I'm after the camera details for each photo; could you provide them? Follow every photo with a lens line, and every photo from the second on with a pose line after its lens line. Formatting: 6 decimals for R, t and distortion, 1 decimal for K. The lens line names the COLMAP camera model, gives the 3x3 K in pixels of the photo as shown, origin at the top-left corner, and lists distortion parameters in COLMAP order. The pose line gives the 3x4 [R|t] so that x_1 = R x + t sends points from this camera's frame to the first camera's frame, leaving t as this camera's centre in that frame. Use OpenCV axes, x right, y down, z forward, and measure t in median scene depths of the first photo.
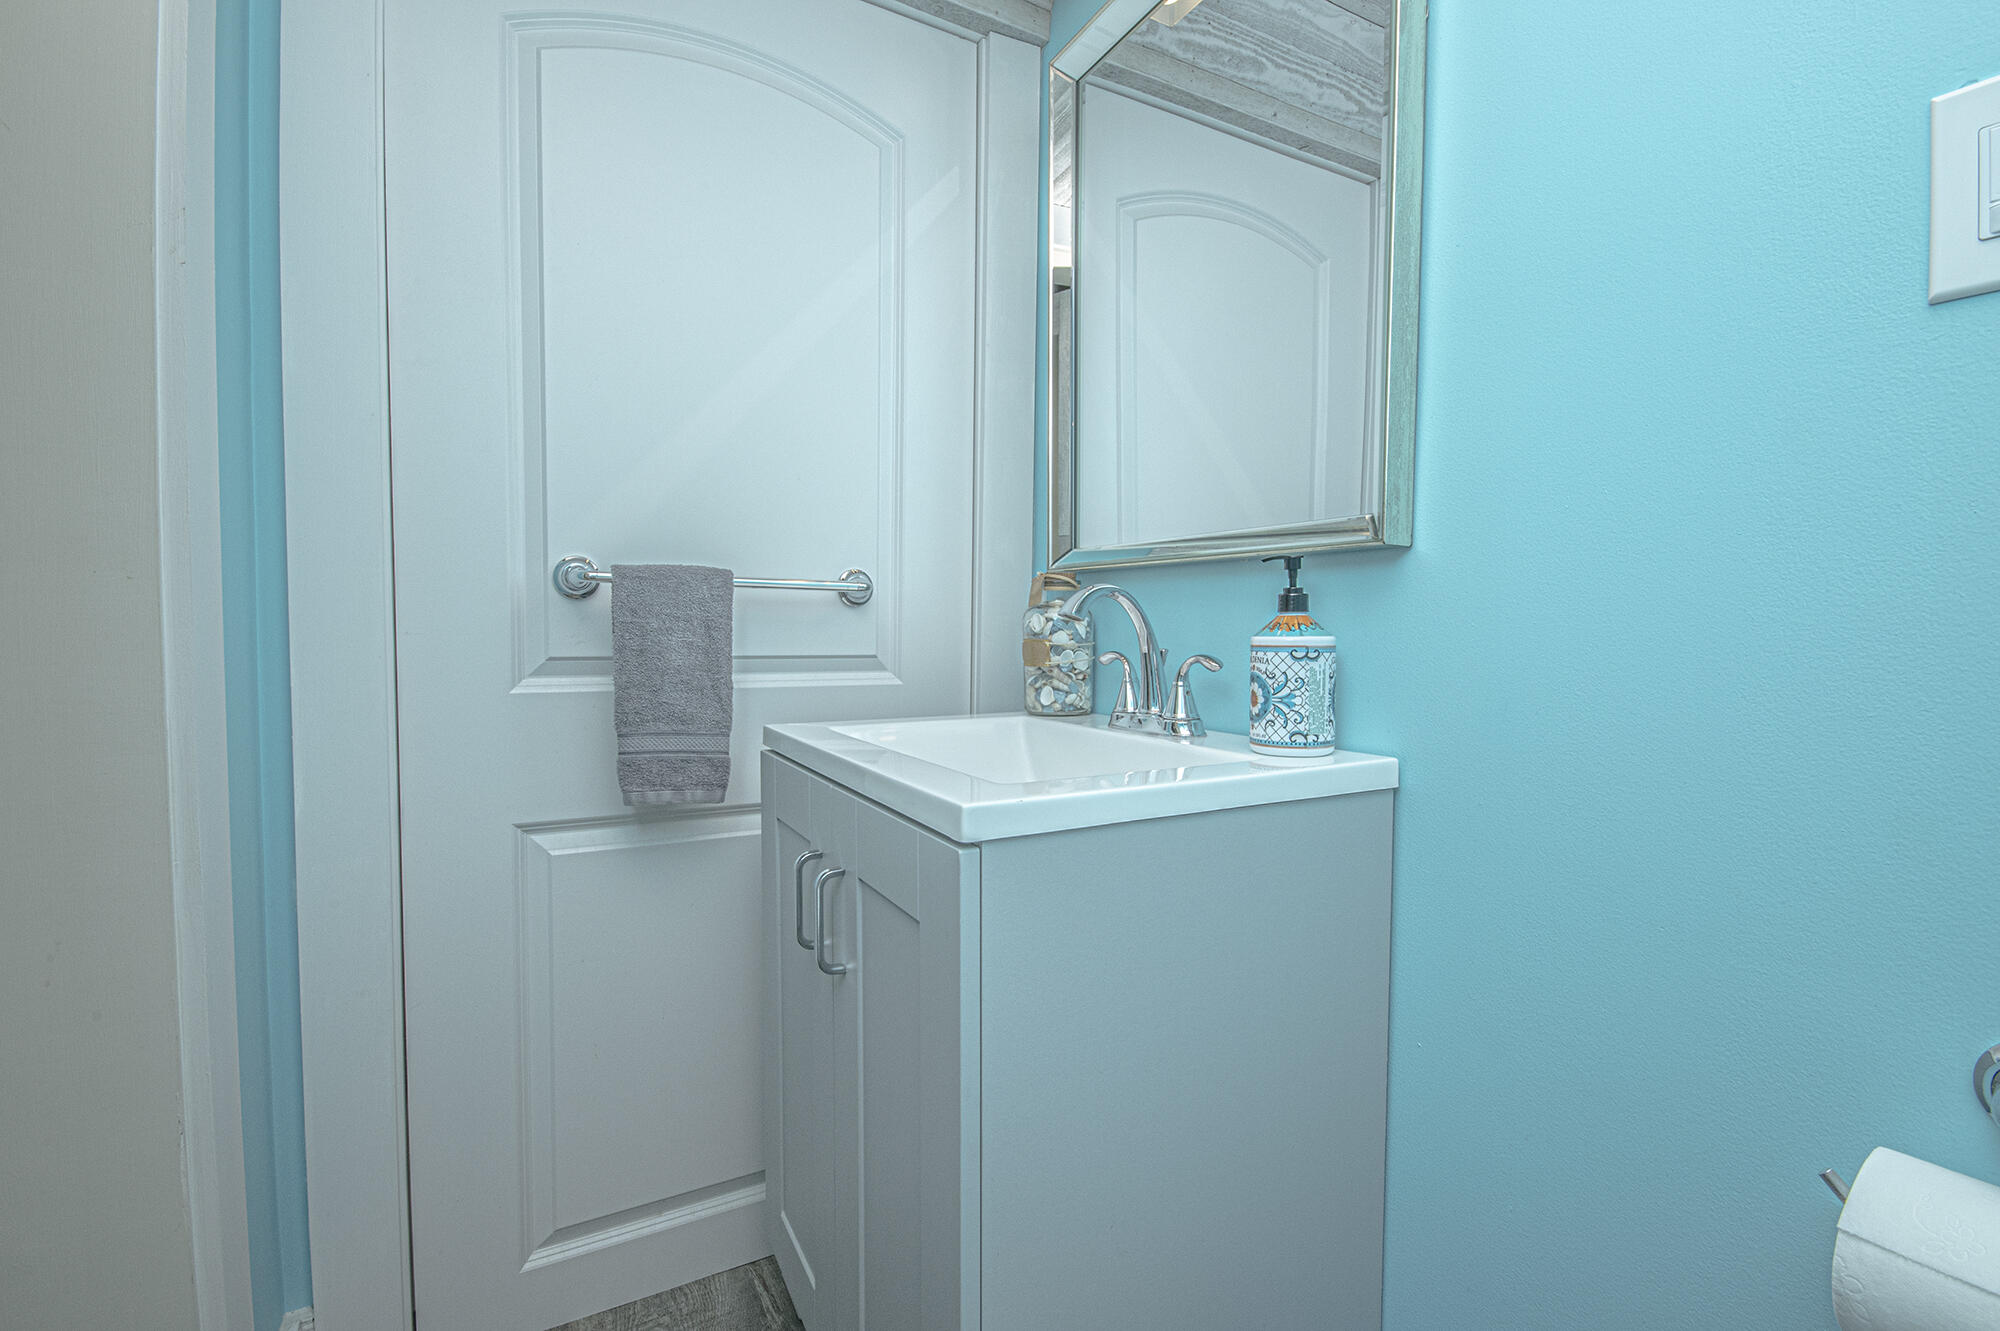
lens RADIAL K [[875.4, 0, 999.2], [0, 875.4, 657.6], [0, 0, 1]] dist [-0.001426, -0.001565]
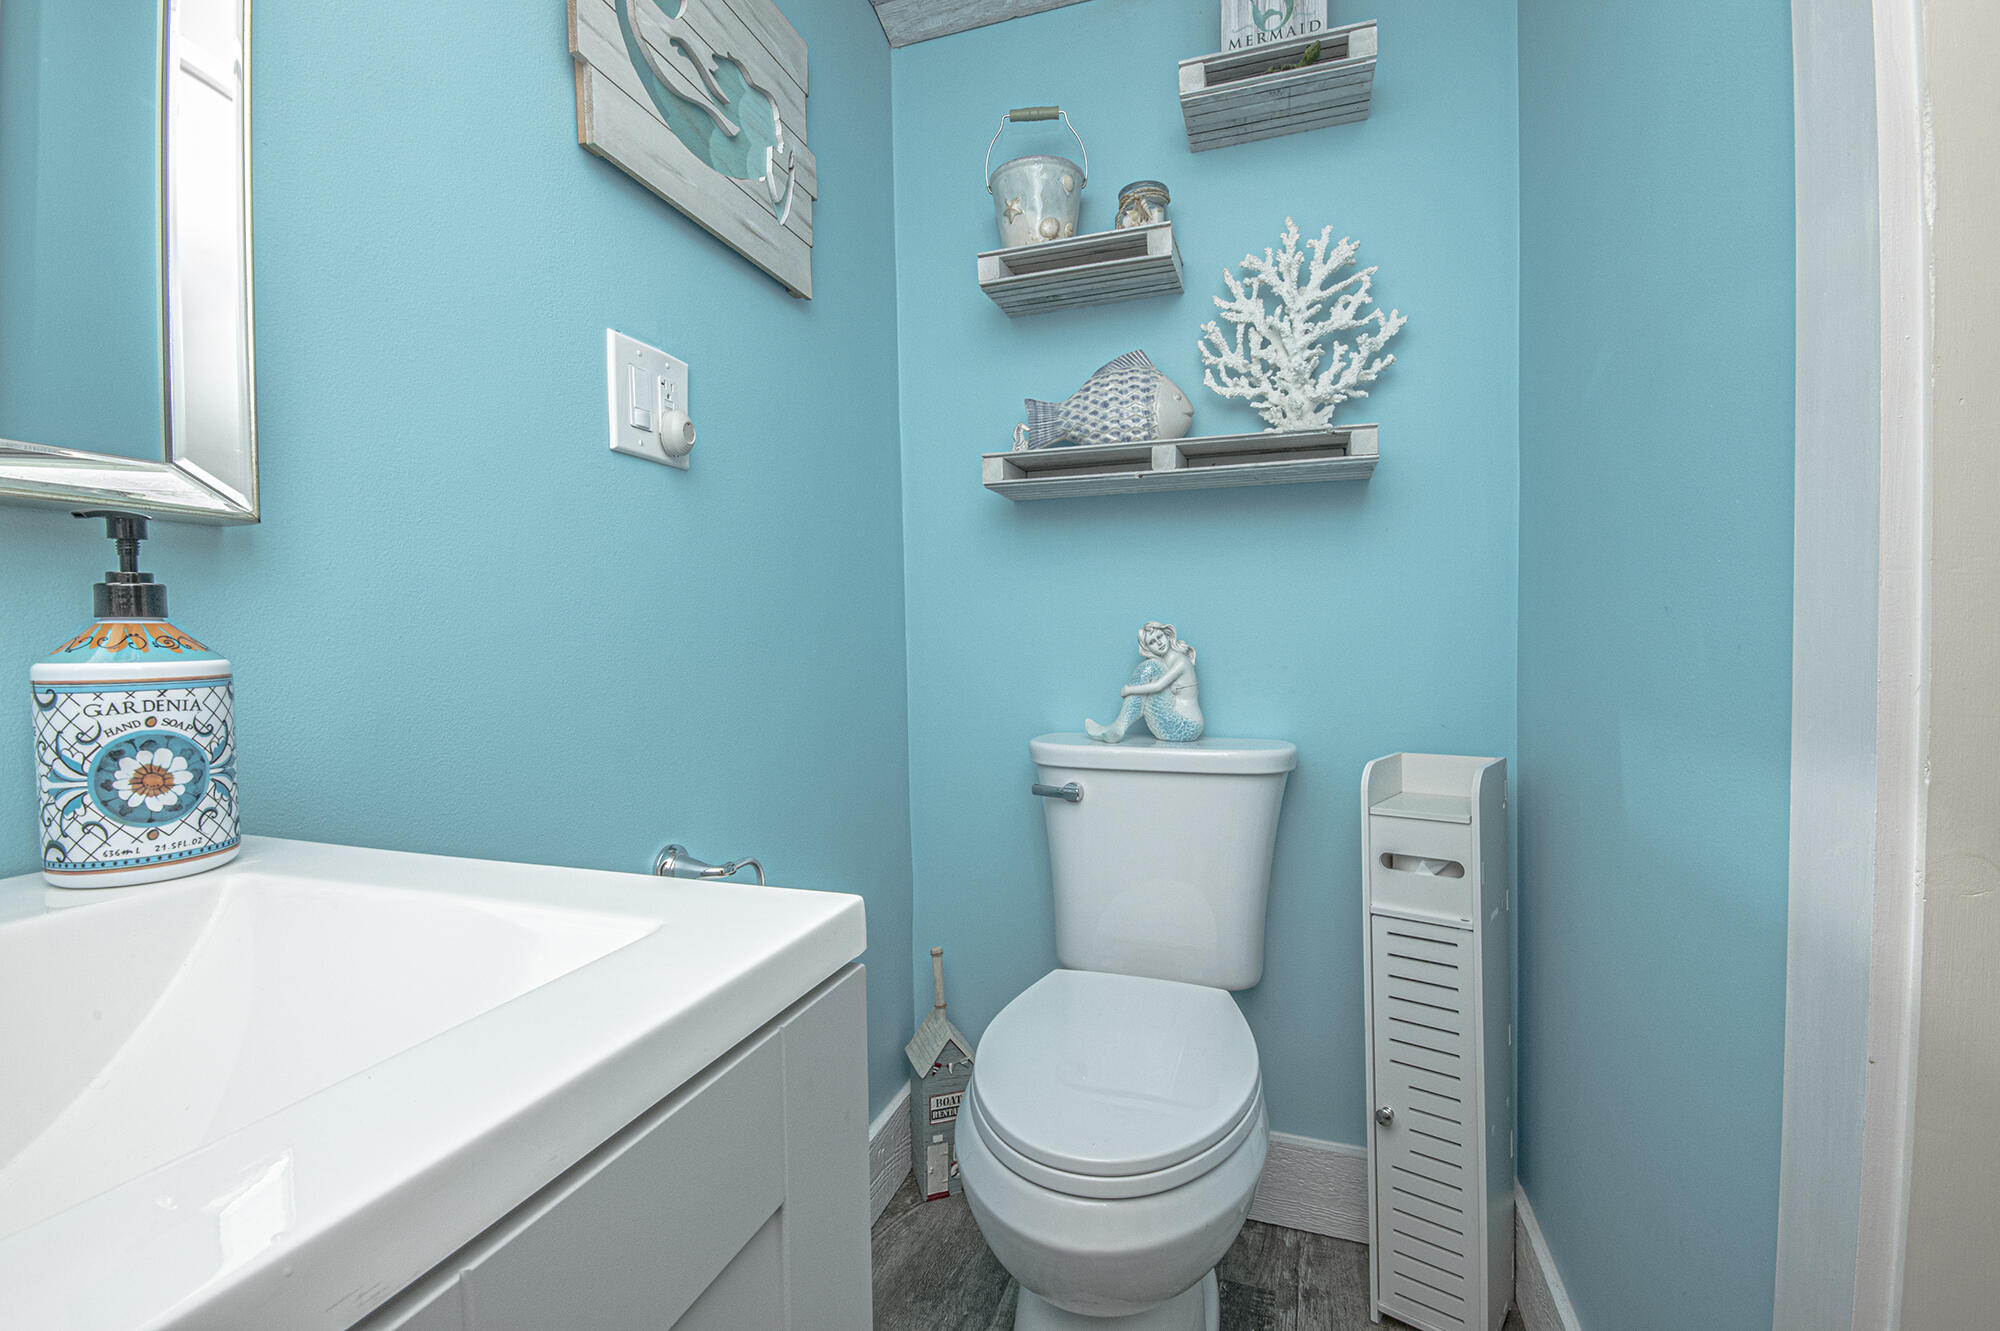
lens RADIAL K [[875.4, 0, 993.1], [0, 875.4, 658.4], [0, 0, 1]] dist [-0.001426, -0.001565]
pose [[-0.670056, -0.013568, 0.742186, -0.443103], [0.027546, 0.998690, 0.043126, -0.035421], [-0.741799, 0.049341, -0.668805, 0.985655]]
